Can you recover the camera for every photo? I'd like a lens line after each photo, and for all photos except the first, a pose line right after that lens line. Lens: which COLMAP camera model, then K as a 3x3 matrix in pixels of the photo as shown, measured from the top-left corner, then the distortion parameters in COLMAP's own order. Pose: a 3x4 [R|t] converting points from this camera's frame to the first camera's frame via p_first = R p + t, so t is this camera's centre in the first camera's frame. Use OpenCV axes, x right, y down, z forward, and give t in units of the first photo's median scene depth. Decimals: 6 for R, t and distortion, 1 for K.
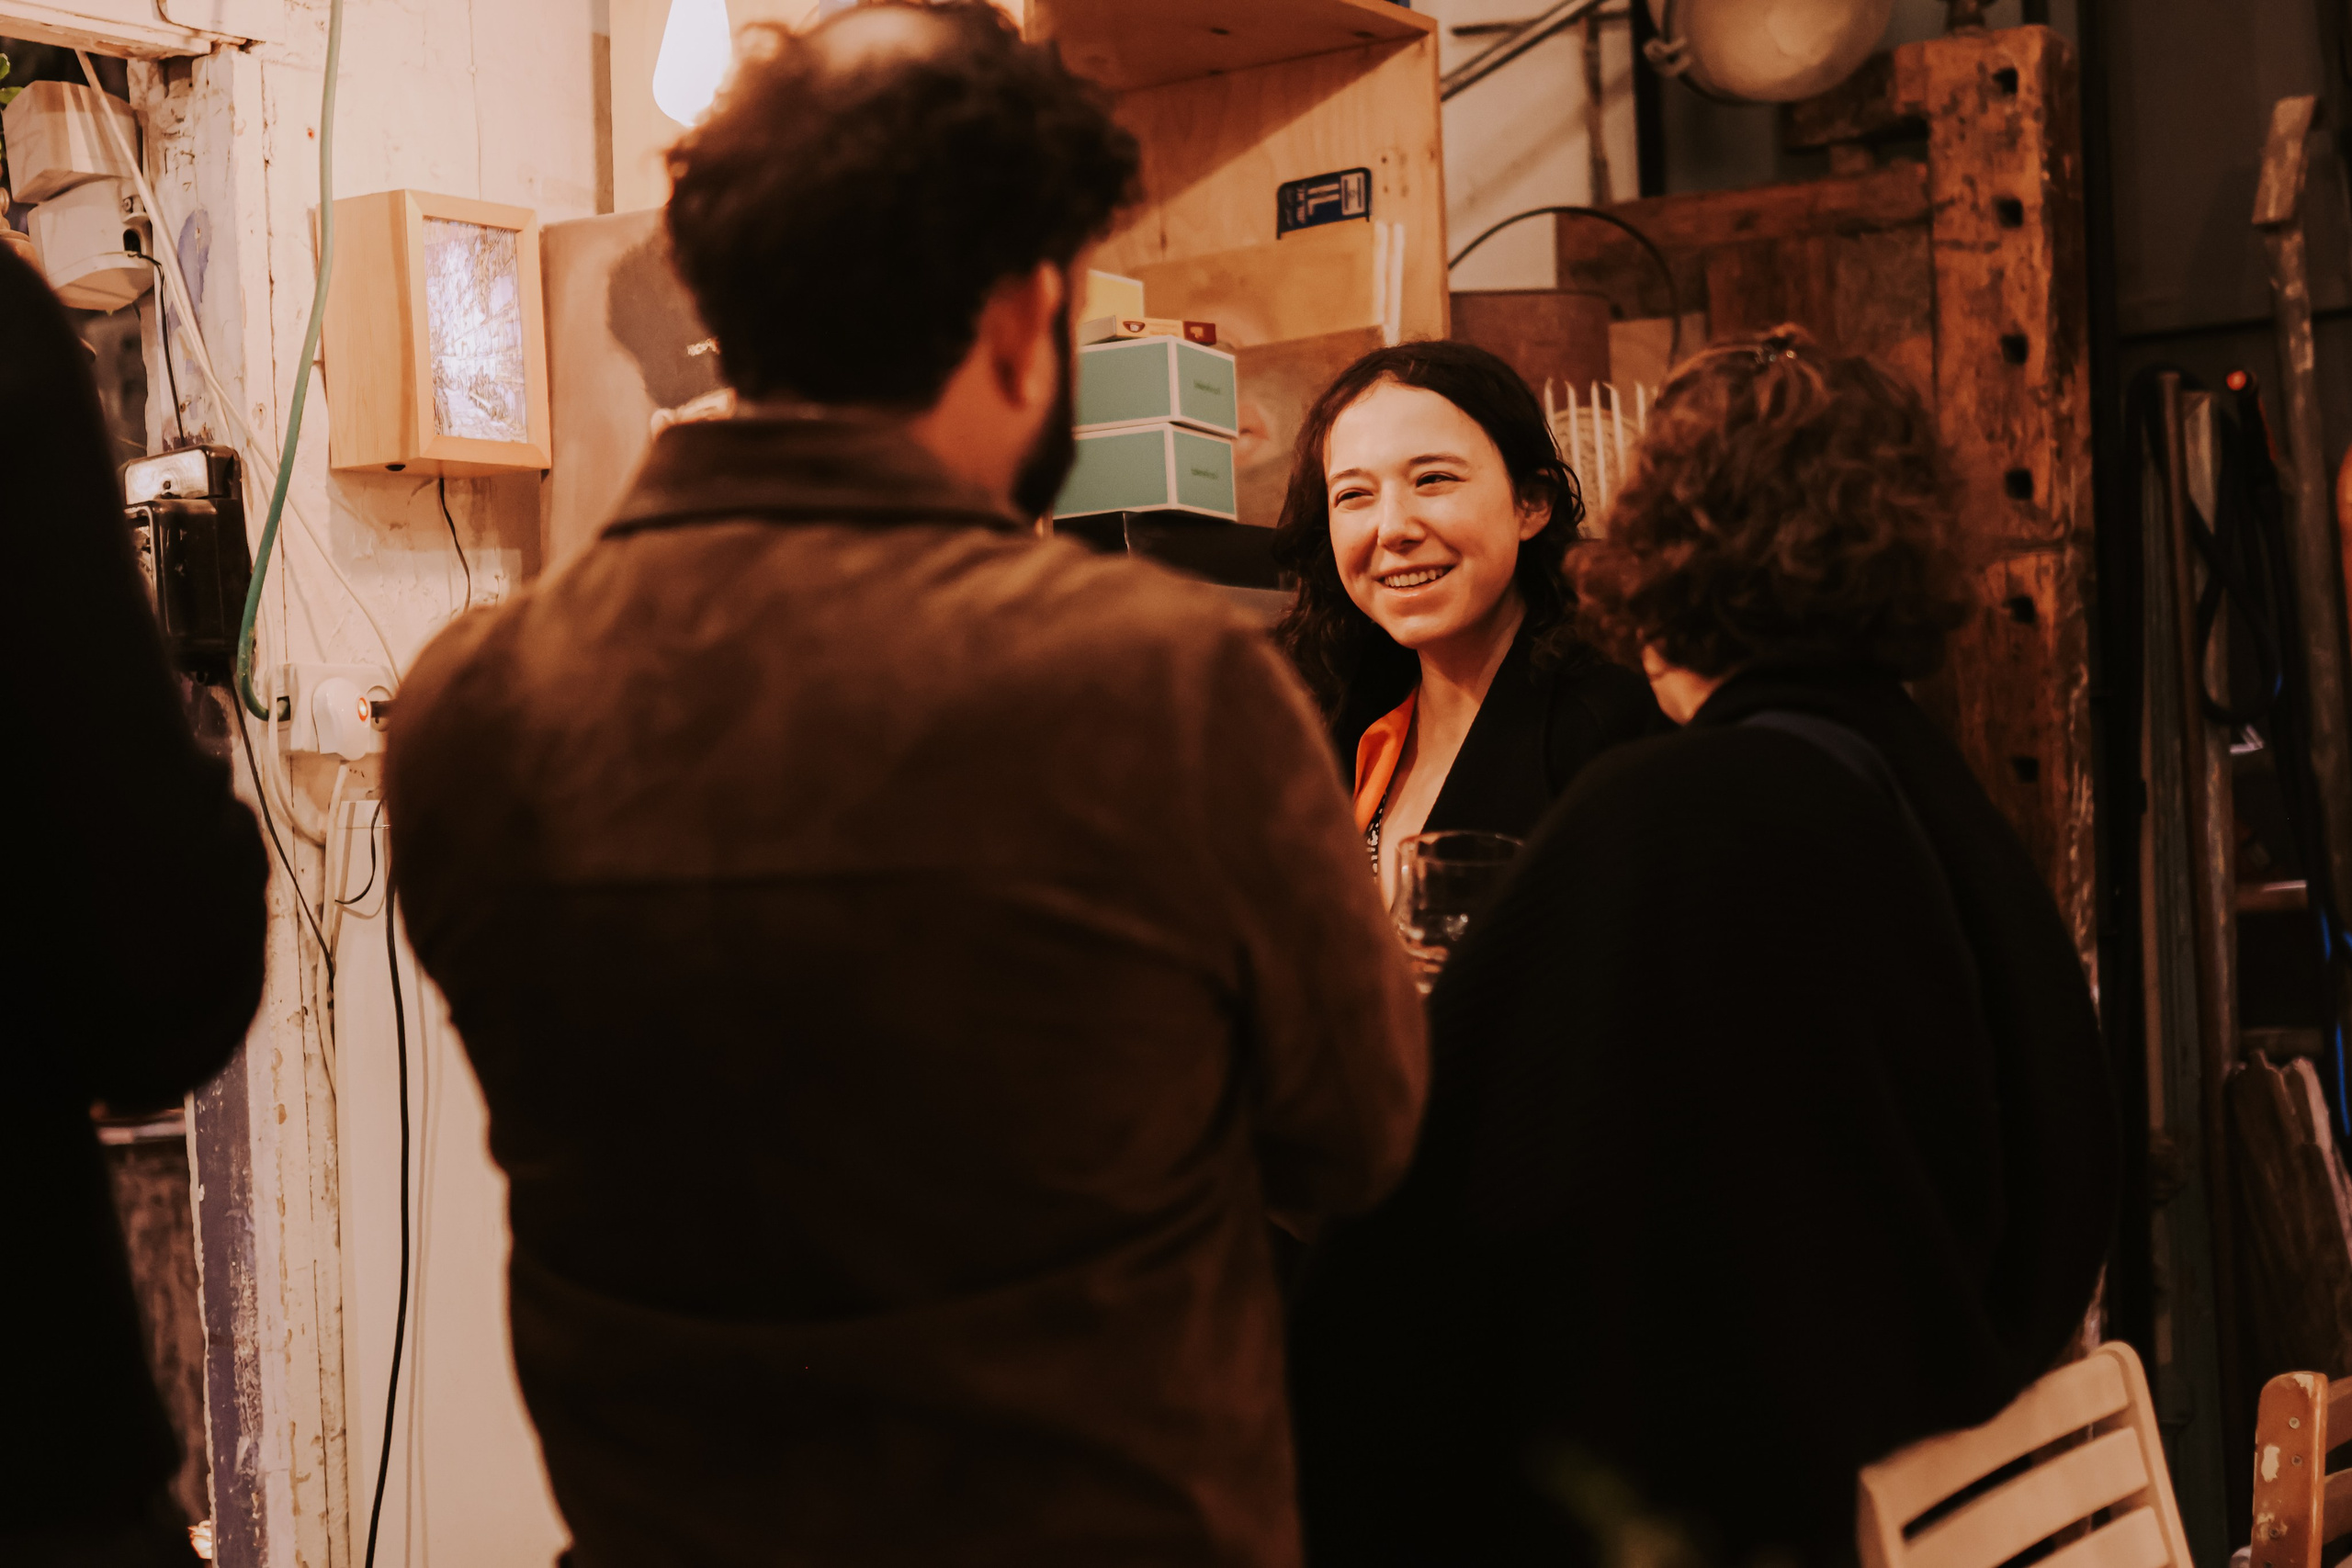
lens RADIAL K [[3529.8, 0, 1177.5], [0, 3529.8, 779.9], [0, 0, 1]] dist [-0.044750, 0.000000]
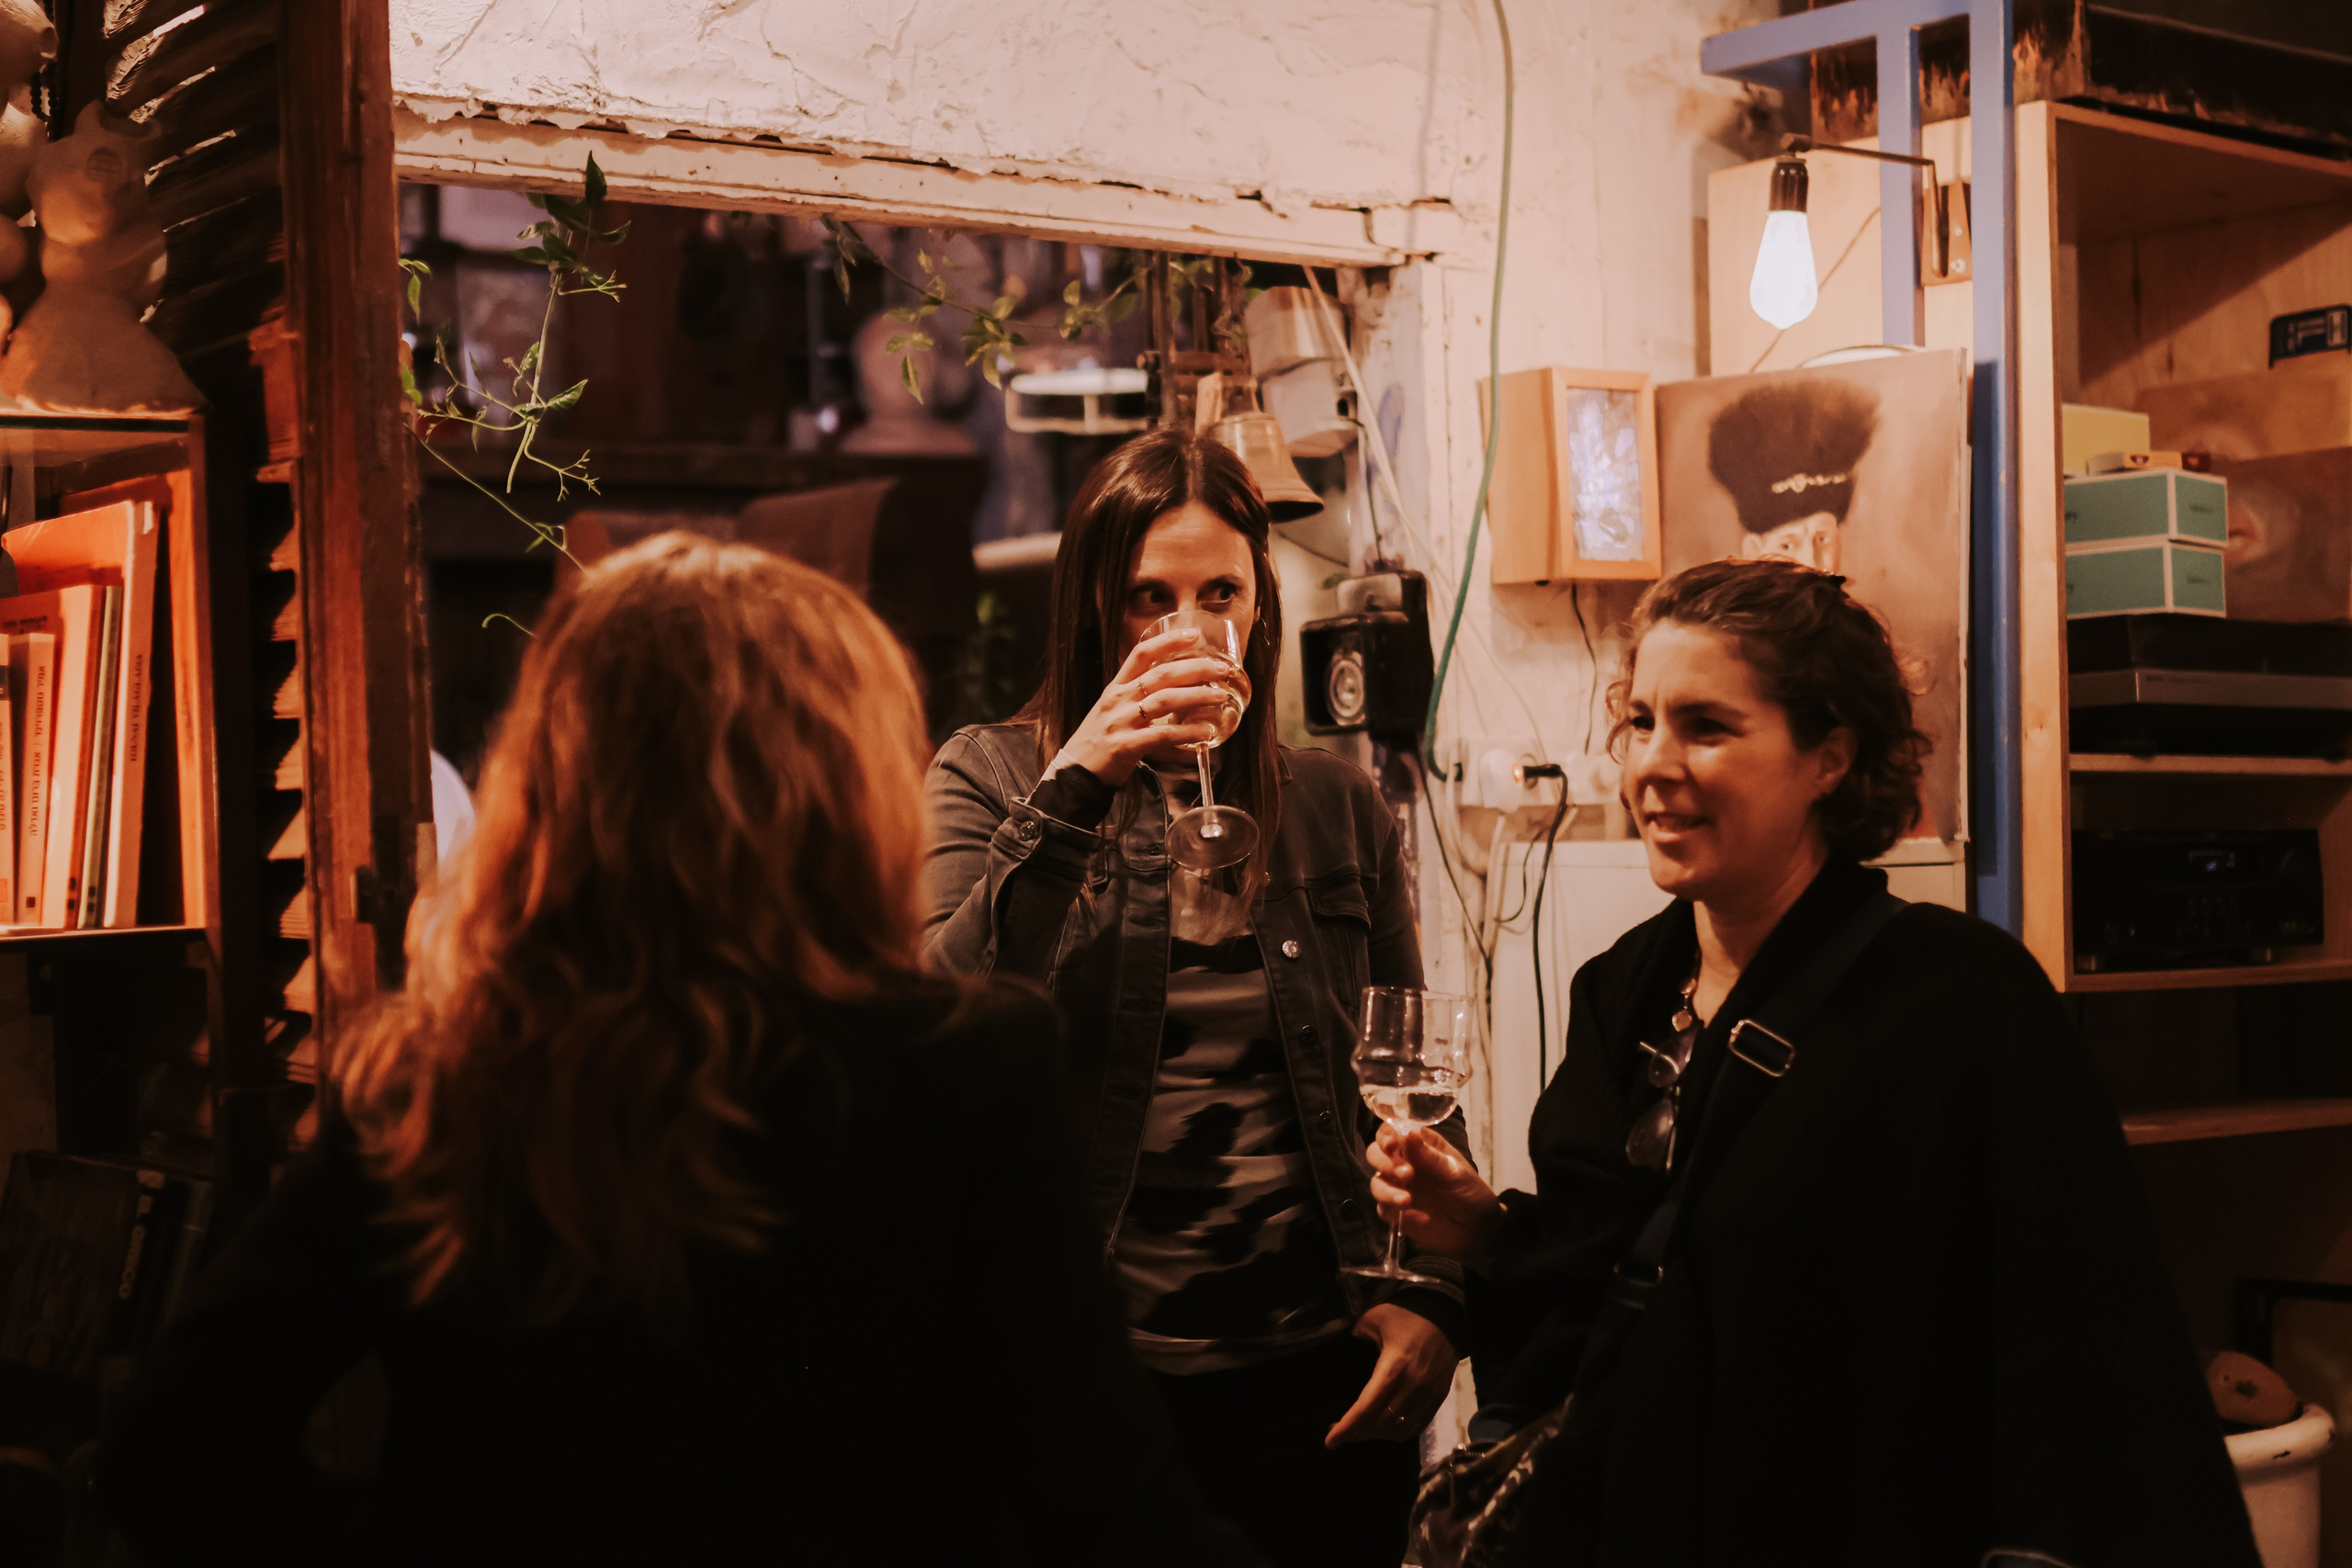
lens RADIAL K [[3529.8, 0, 1165.6], [0, 3529.8, 785.3], [0, 0, 1]] dist [-0.044750, 0.000000]
pose [[0.957301, 0.016000, -0.288649, 0.019022], [-0.010244, 0.999718, 0.021442, -0.040784], [0.288911, -0.017569, 0.957195, -0.271488]]
